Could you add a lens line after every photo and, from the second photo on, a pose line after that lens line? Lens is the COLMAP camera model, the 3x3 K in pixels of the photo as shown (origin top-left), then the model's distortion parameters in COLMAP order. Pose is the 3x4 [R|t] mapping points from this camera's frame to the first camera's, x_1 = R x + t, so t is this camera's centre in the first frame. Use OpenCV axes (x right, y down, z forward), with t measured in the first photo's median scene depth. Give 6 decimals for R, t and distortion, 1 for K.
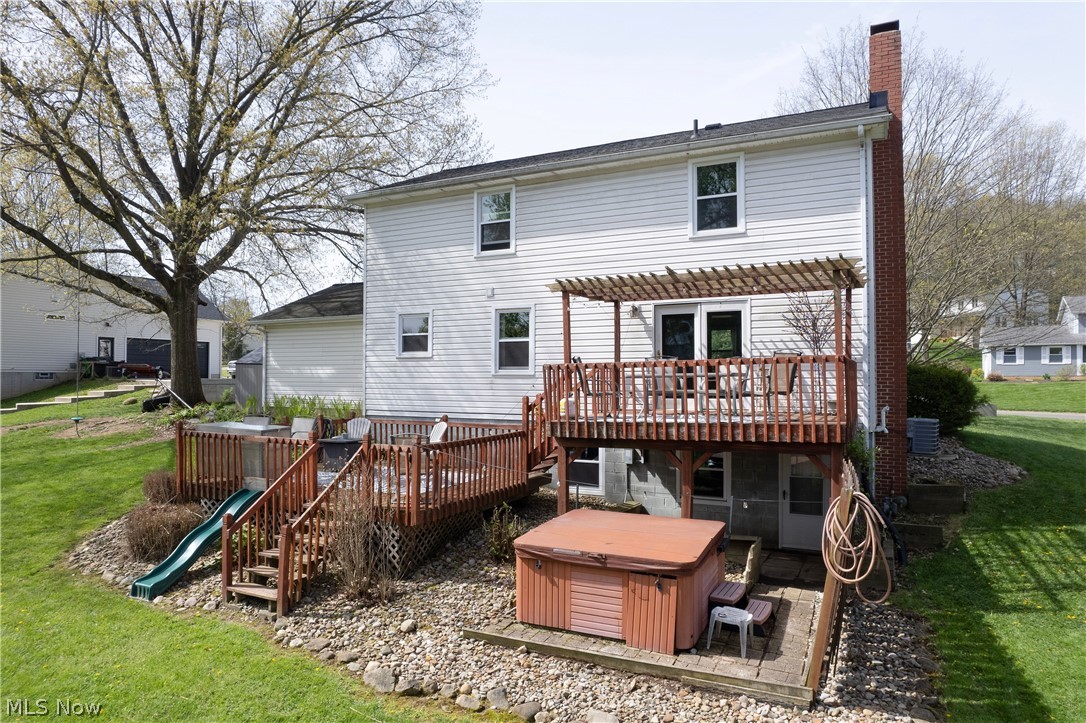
lens RADIAL K [[691.1, 0, 543.7], [0, 691.1, 363.8], [0, 0, 1]] dist [-0.039748, 0.002389]
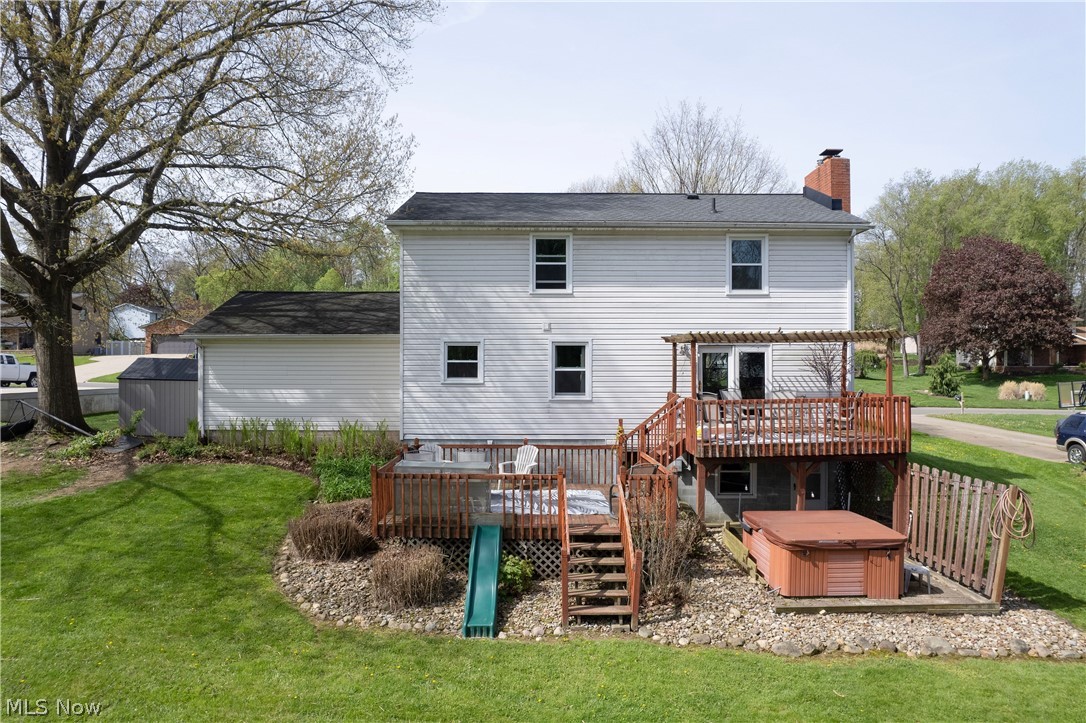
lens RADIAL K [[691.1, 0, 541.4], [0, 691.1, 363.6], [0, 0, 1]] dist [-0.039748, 0.002389]
pose [[0.886642, 0.001321, 0.462455, -0.699071], [-0.009482, 0.999838, 0.015324, -0.069721], [-0.462360, -0.017972, 0.886510, 0.009227]]
